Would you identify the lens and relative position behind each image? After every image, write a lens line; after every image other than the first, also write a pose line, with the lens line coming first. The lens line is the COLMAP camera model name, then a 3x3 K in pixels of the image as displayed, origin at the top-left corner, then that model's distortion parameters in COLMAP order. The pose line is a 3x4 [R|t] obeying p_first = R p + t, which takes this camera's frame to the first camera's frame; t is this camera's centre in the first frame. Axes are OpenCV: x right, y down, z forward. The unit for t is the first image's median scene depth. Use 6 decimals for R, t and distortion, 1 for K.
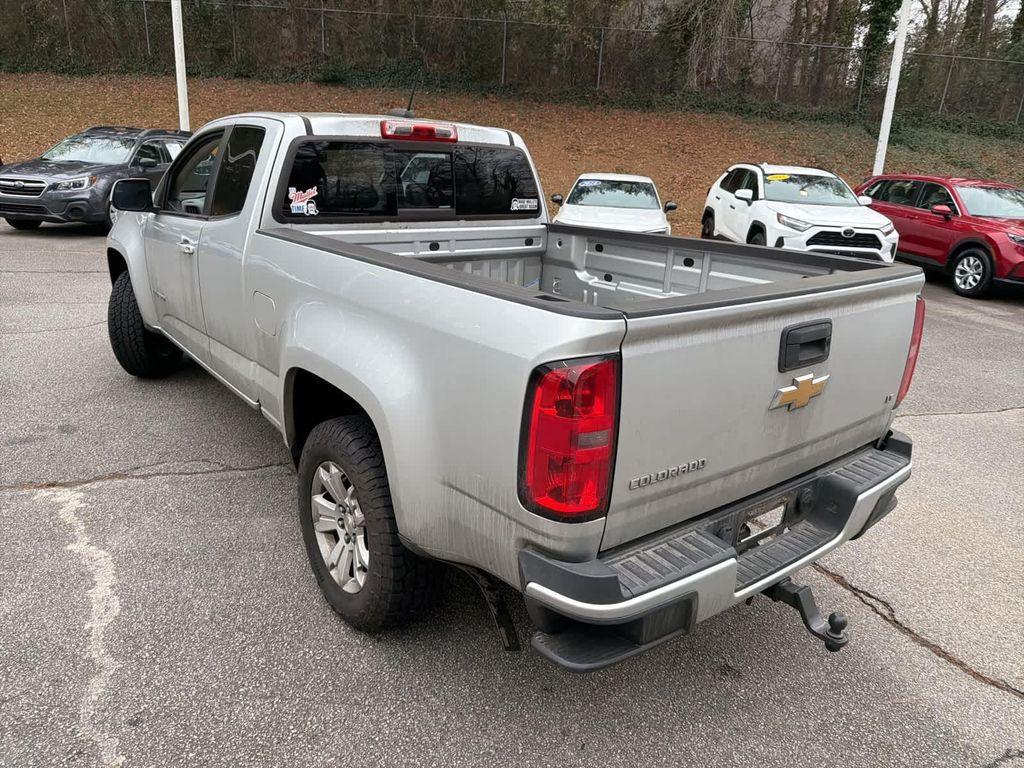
lens RADIAL K [[723.0, 0, 505.9], [0, 723.0, 387.5], [0, 0, 1]] dist [0.068097, -0.104071]
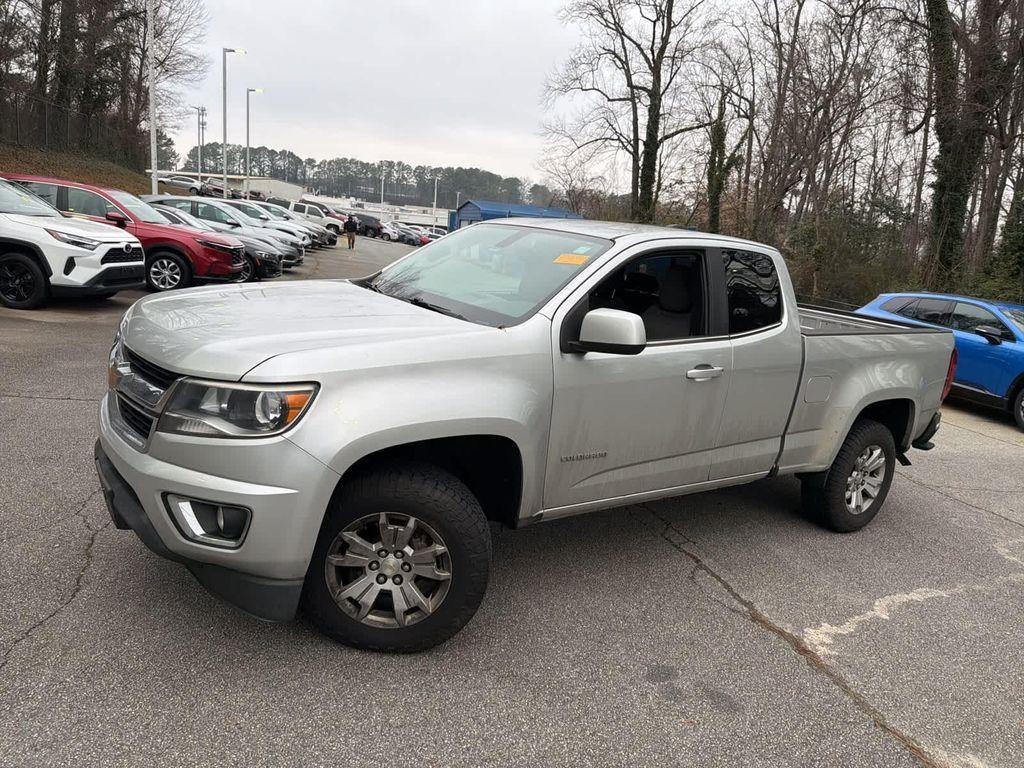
lens RADIAL K [[717.0, 0, 519.8], [0, 717.0, 384.2], [0, 0, 1]] dist [0.070797, -0.102521]
pose [[0.022892, -0.252390, 0.967355, -1.528570], [0.195014, 0.950148, 0.243286, -0.509274], [-0.980533, 0.183078, 0.070971, 1.312808]]
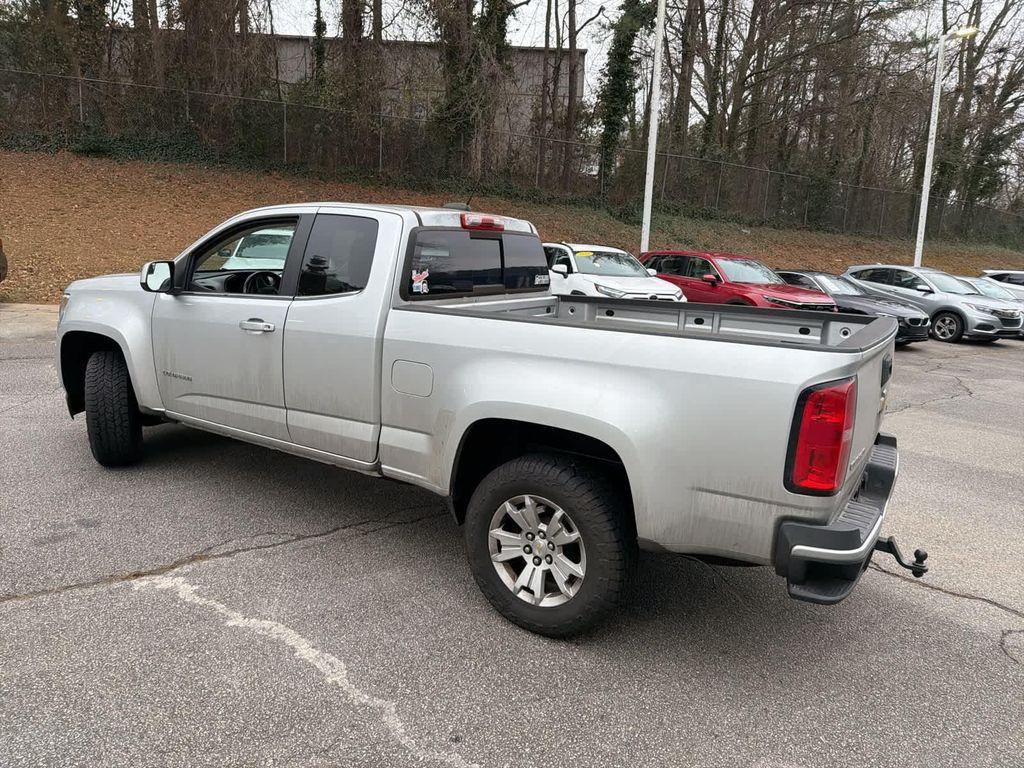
lens RADIAL K [[720.4, 0, 509.6], [0, 720.4, 372.5], [0, 0, 1]] dist [0.083726, -0.106010]
pose [[0.938856, -0.059461, 0.339137, -0.508544], [0.097851, 0.990440, -0.097235, 0.012054], [-0.330113, 0.124474, 0.935699, -0.095477]]
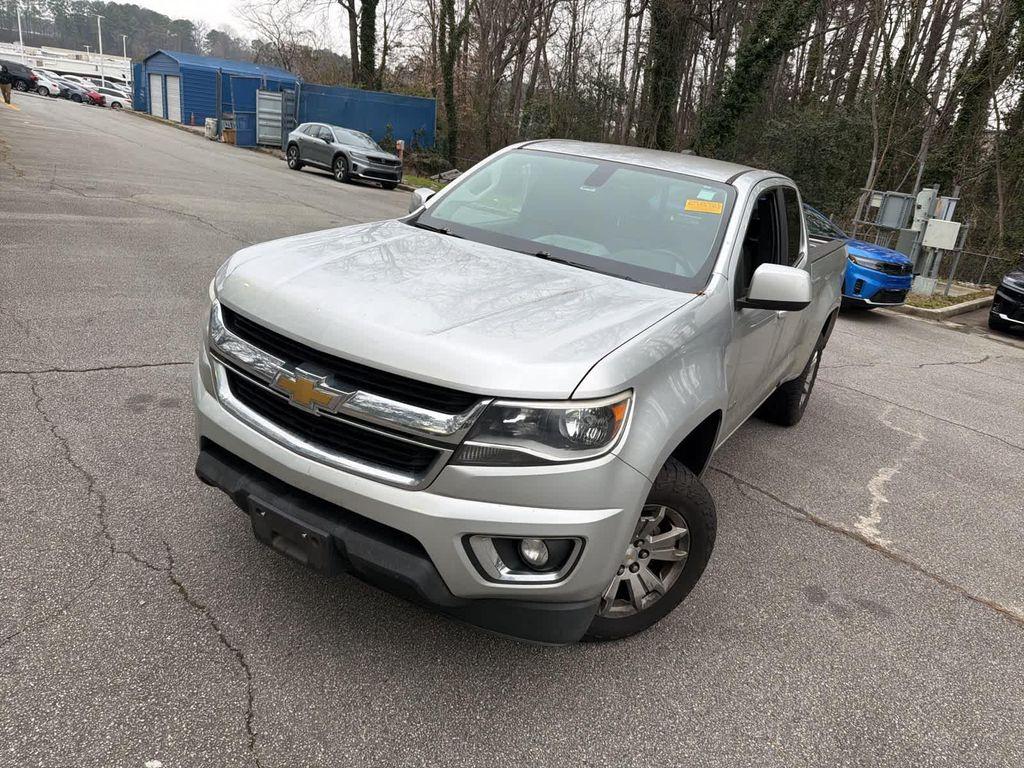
lens RADIAL K [[717.2, 0, 518.9], [0, 717.2, 383.7], [0, 0, 1]] dist [-0.000379, -0.000303]
pose [[-0.357347, -0.398423, 0.844726, -1.329795], [0.125556, 0.875742, 0.466167, -0.686747], [-0.925494, 0.272644, -0.262919, 1.824387]]
